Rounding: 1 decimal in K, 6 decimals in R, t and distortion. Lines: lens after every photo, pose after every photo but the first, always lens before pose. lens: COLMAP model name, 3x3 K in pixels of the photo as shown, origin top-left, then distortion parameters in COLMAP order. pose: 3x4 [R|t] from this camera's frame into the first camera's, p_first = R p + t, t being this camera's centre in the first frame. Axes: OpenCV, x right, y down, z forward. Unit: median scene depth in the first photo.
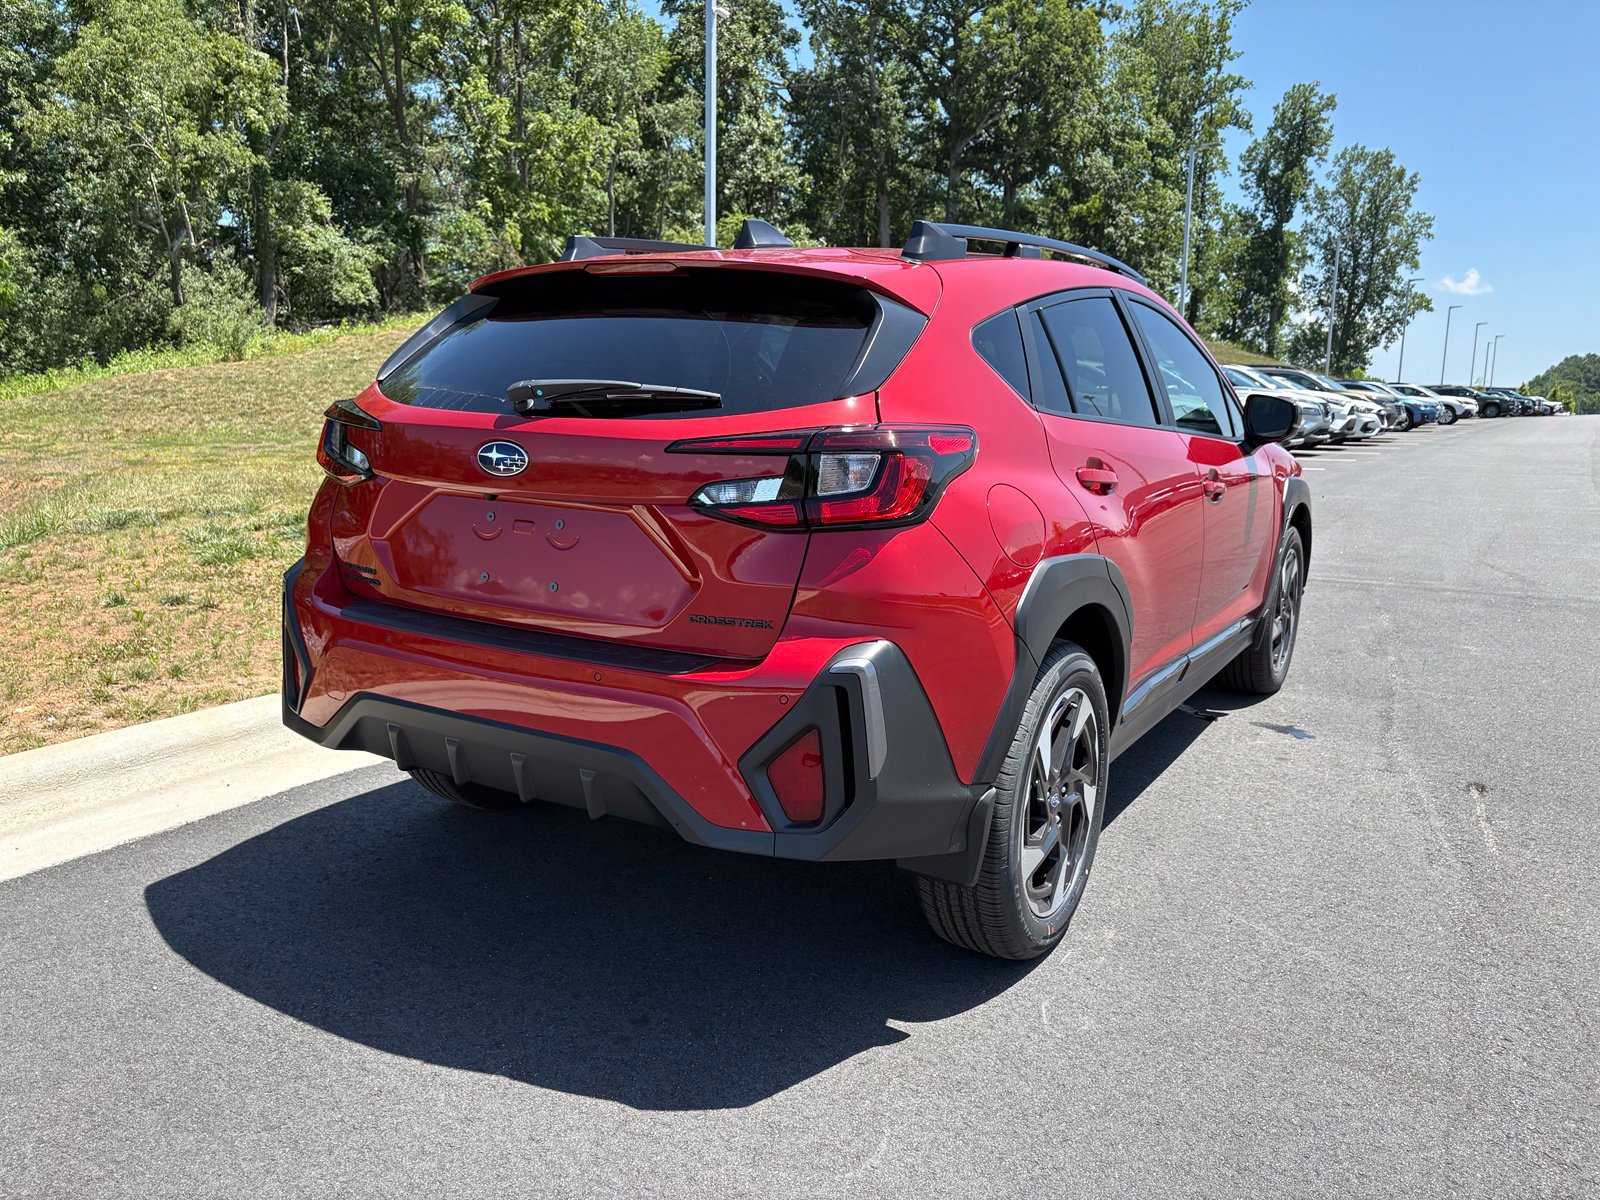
lens RADIAL K [[1221.0, 0, 800.0], [0, 1221.0, 600.0], [0, 0, 1]] dist [-0.006055, 0.059805]
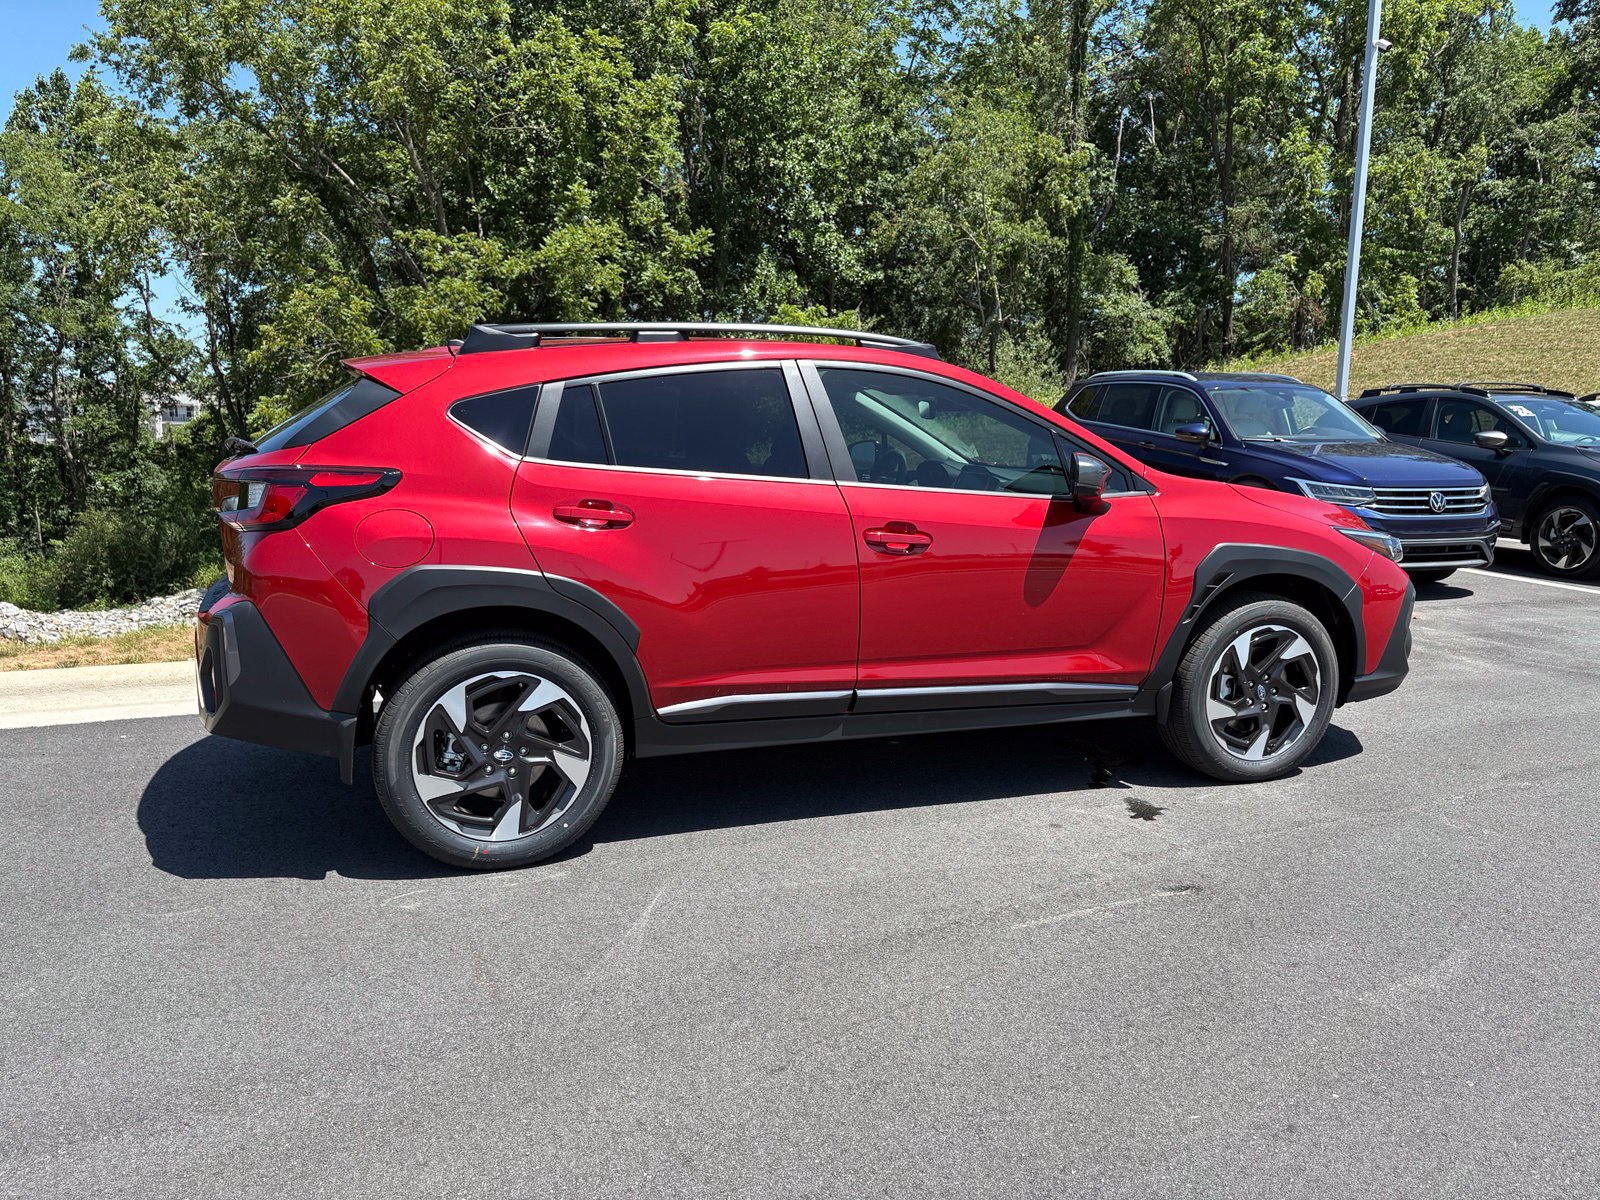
lens RADIAL K [[1212.9, 0, 800.0], [0, 1212.9, 600.0], [0, 0, 1]] dist [0.040183, -0.041365]
pose [[0.779752, 0.083241, -0.620530, 0.069721], [-0.110411, 0.993871, -0.005419, -0.001698], [0.616276, 0.072738, 0.784164, 0.008459]]
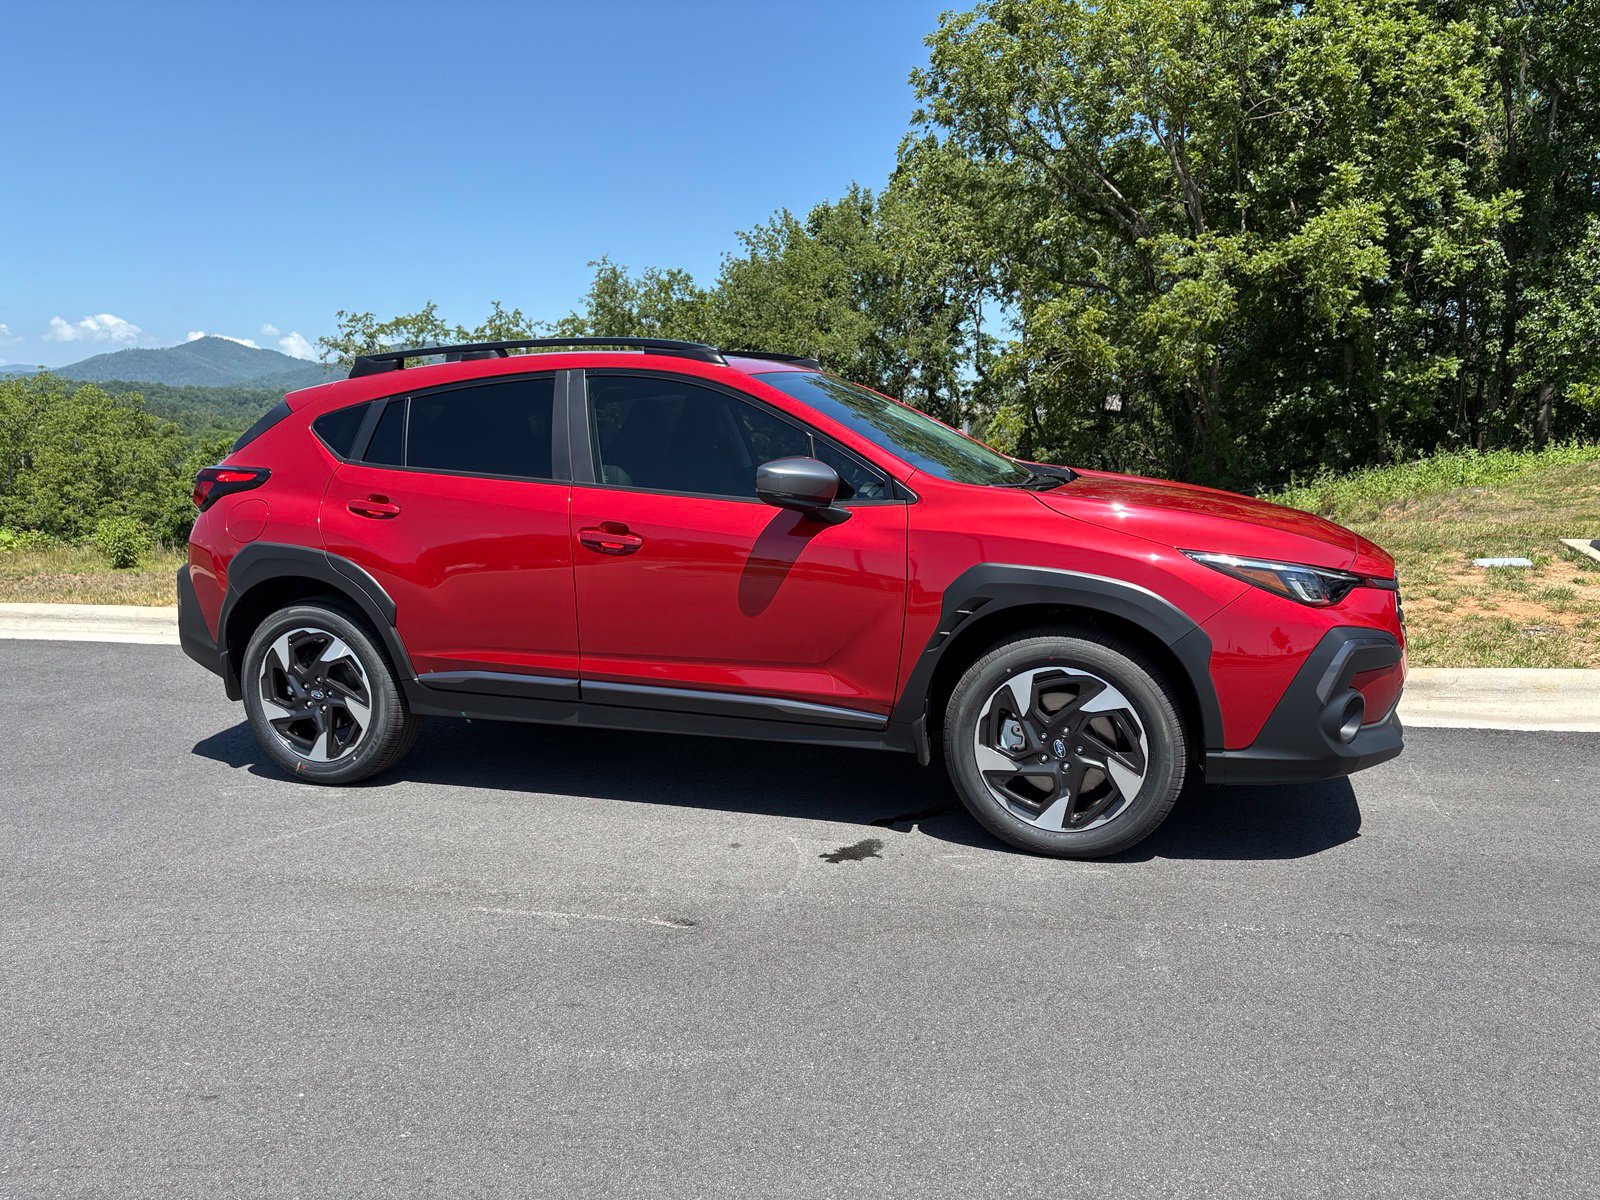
lens RADIAL K [[1204.5, 0, 800.0], [0, 1204.5, 627.7], [0, 0, 1]] dist [0.022944, -0.032781]
pose [[0.205908, 0.143046, -0.968060, 0.107288], [-0.160509, 0.980797, 0.110787, -0.011981], [0.965318, 0.132571, 0.224914, 0.069368]]
